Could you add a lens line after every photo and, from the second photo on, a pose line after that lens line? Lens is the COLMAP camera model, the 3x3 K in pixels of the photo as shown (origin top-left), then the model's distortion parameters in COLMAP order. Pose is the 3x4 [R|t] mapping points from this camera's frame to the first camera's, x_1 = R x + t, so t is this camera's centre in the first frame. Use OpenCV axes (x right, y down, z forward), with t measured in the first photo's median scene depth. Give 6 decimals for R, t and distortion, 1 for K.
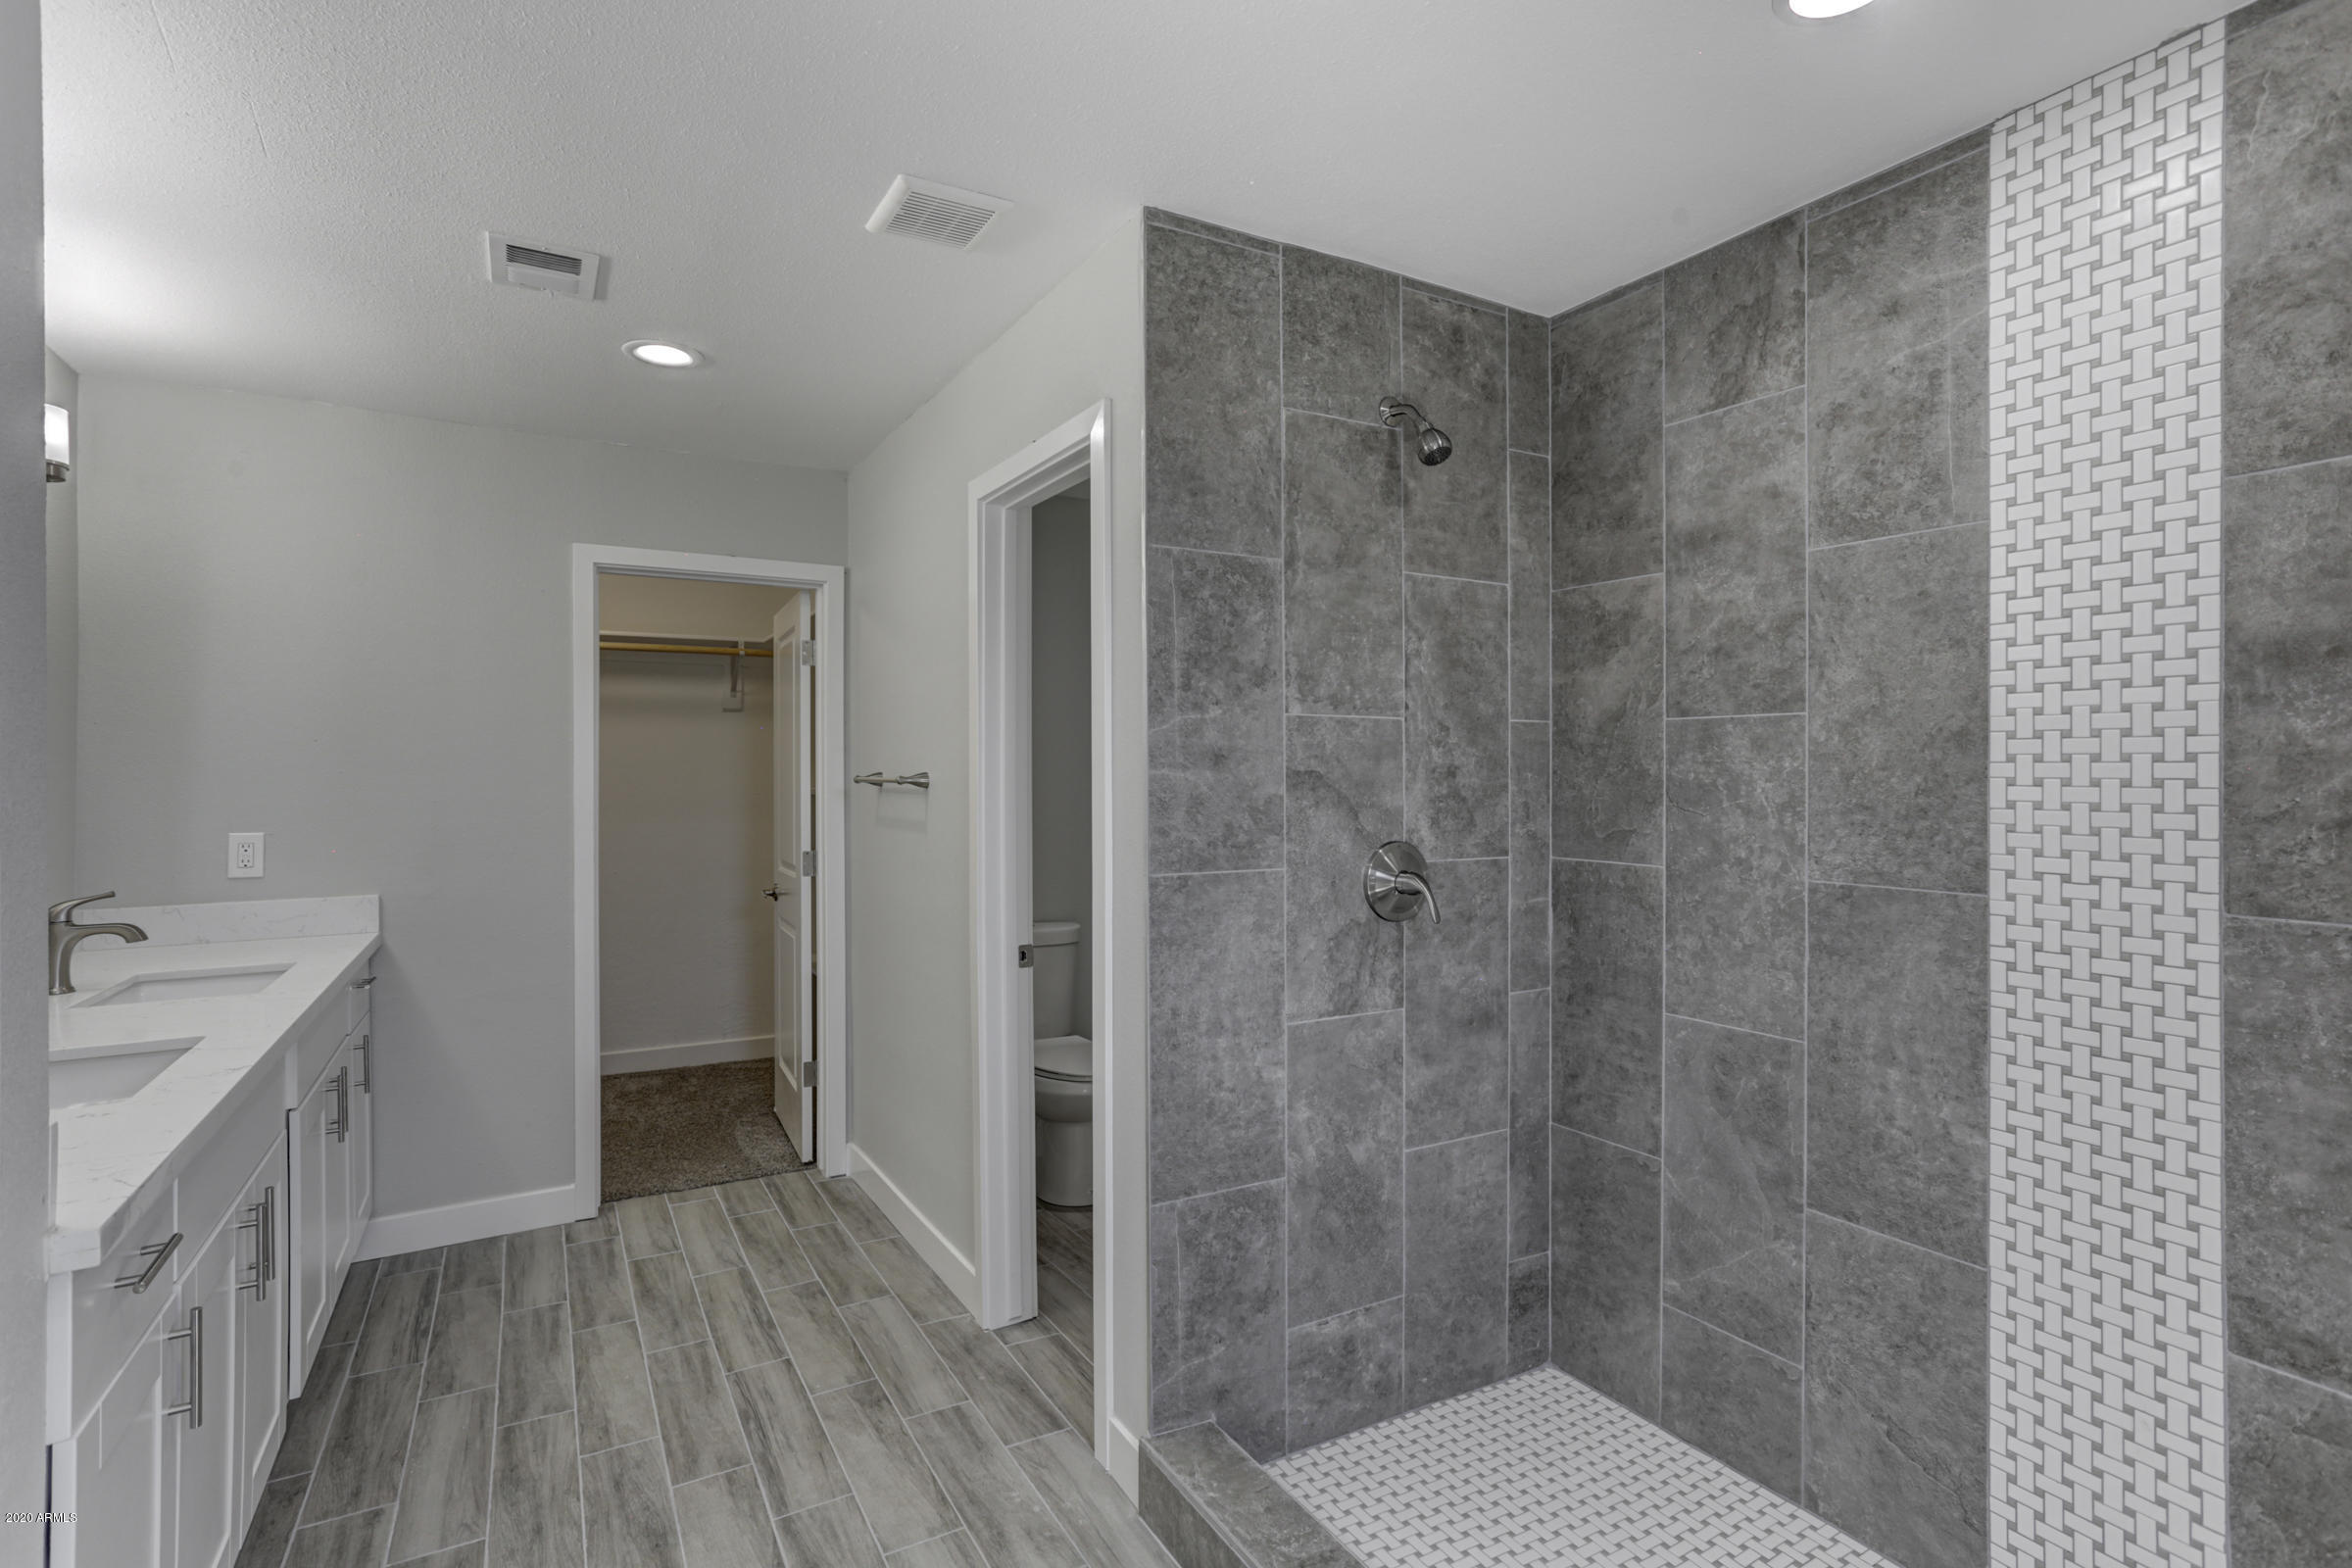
lens RADIAL K [[1138.2, 0, 1177.7], [0, 1138.2, 768.3], [0, 0, 1]] dist [-0.058701, 0.036691]
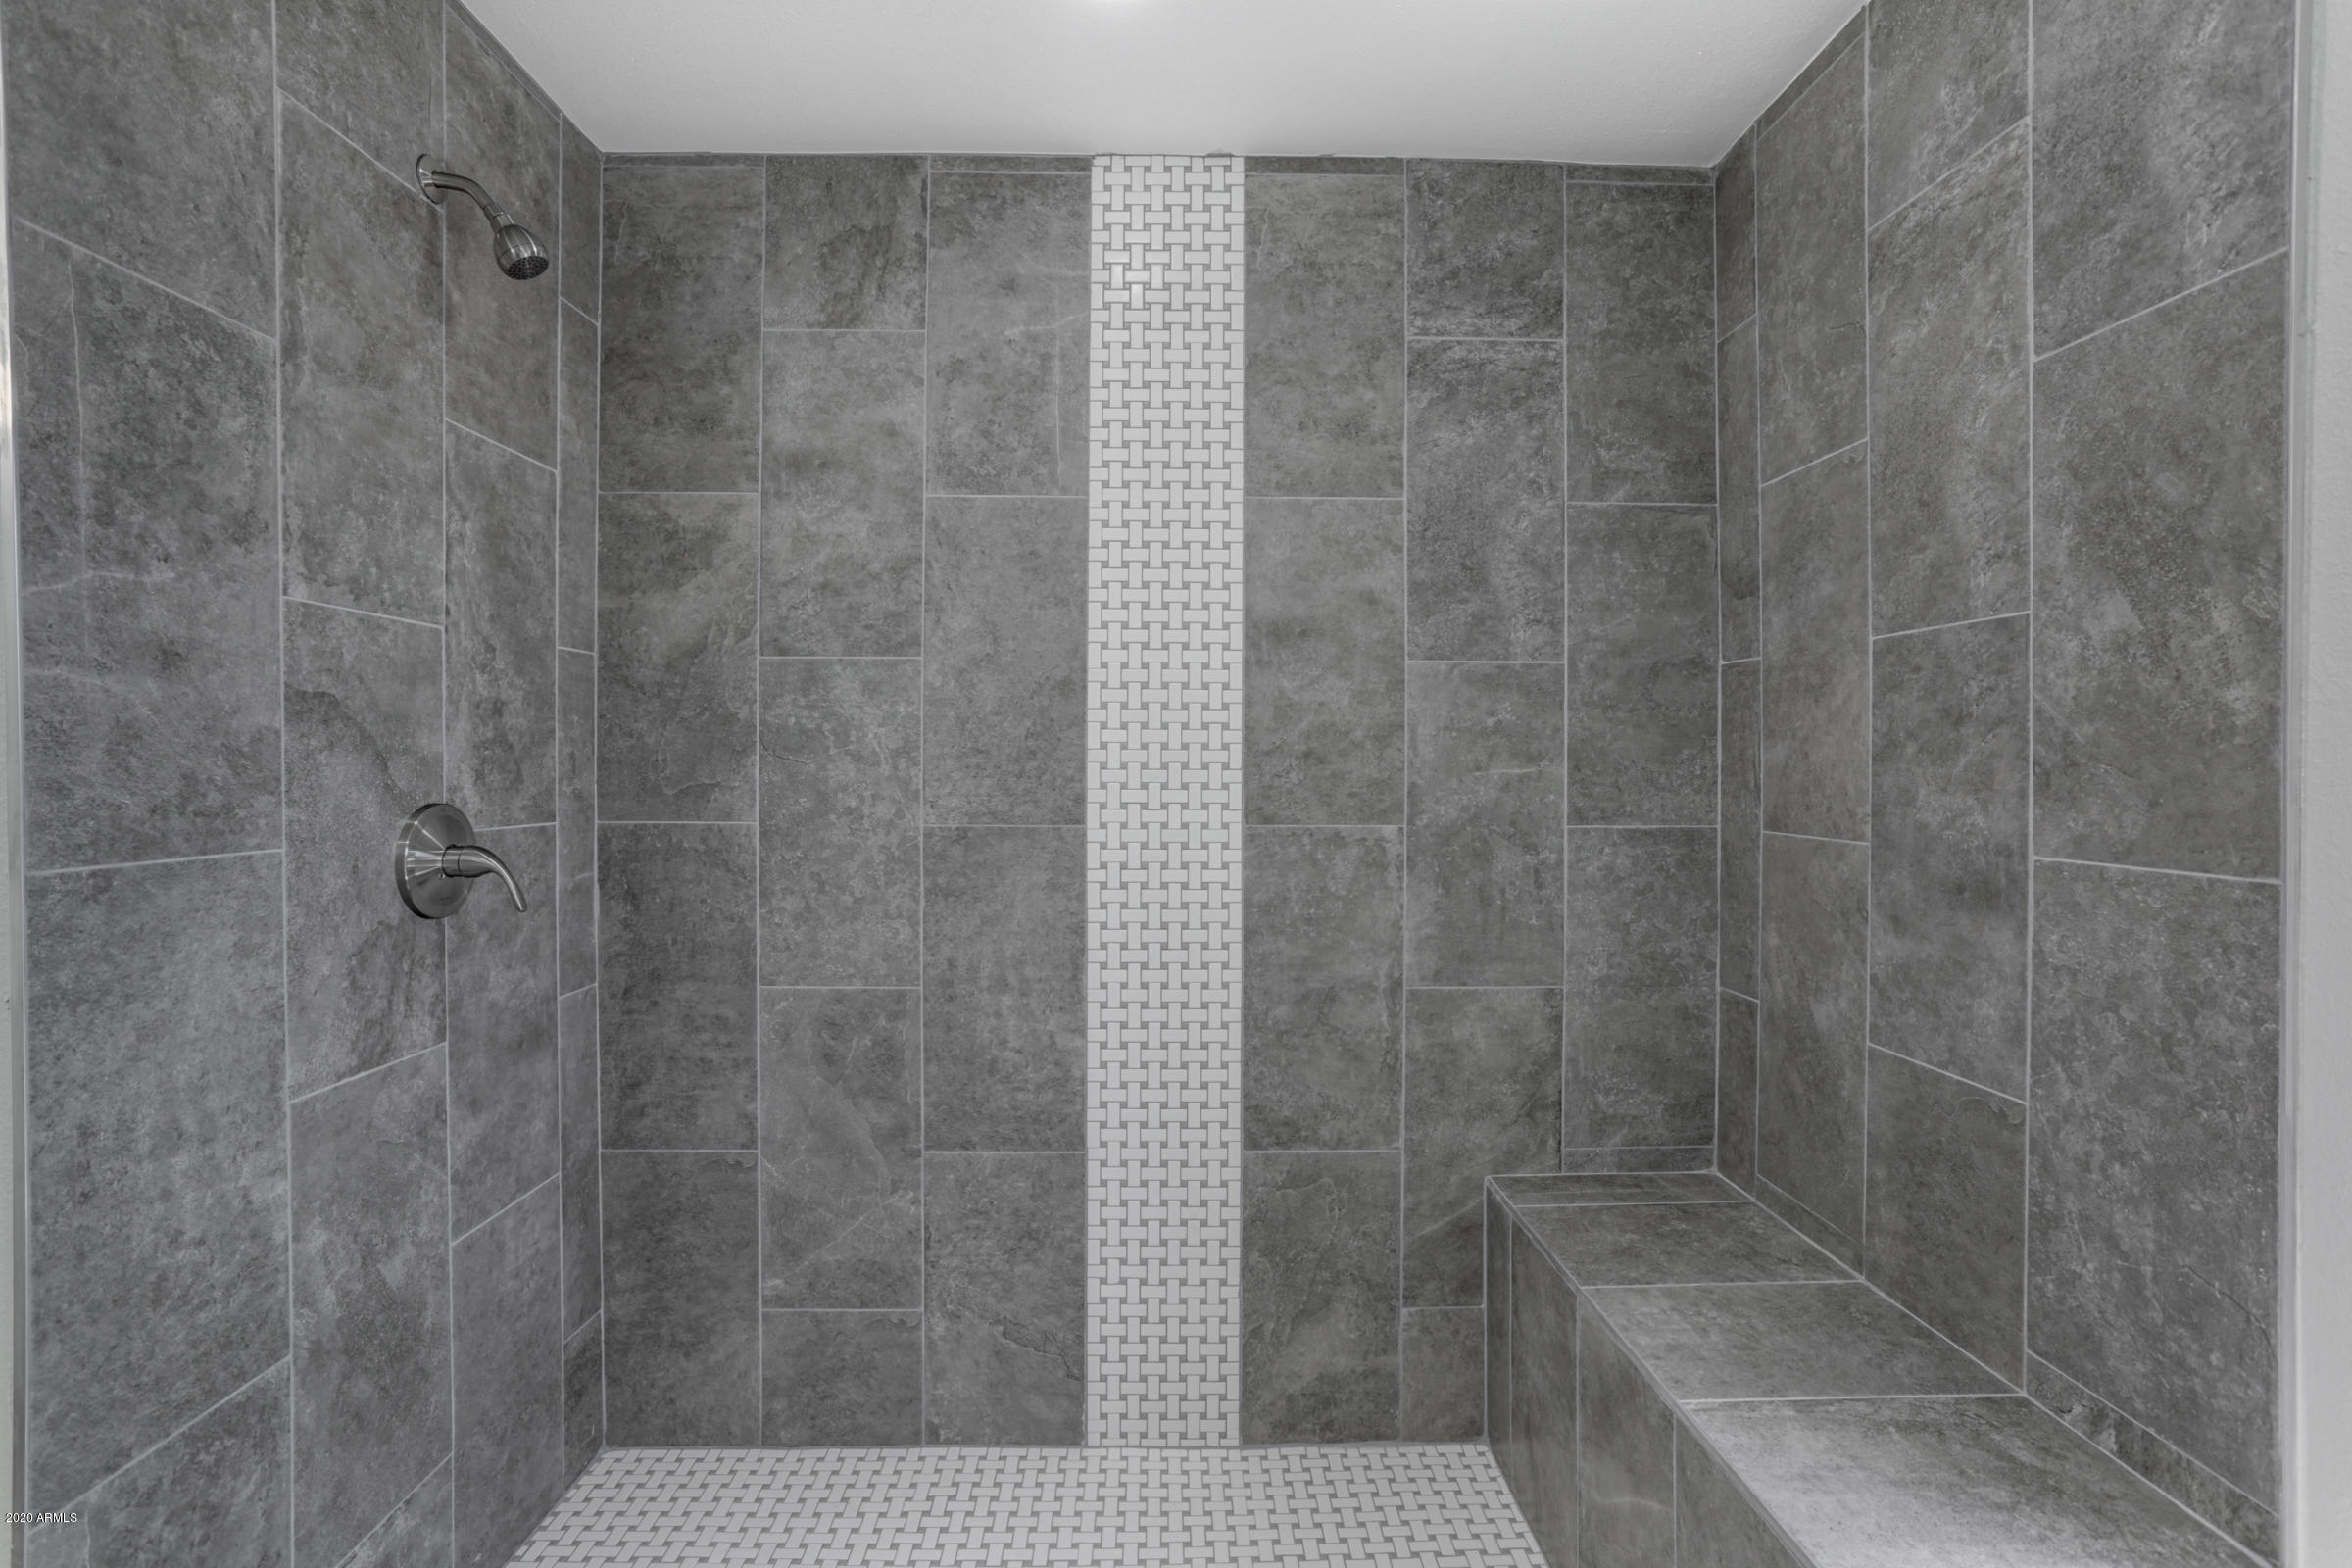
lens RADIAL K [[1138.2, 0, 1177.7], [0, 1138.2, 768.3], [0, 0, 1]] dist [-0.058701, 0.036691]
pose [[0.478691, -0.002901, 0.877979, -0.204814], [-0.004689, 0.999972, 0.005861, 0.039705], [-0.877971, -0.006923, 0.478664, 0.297241]]
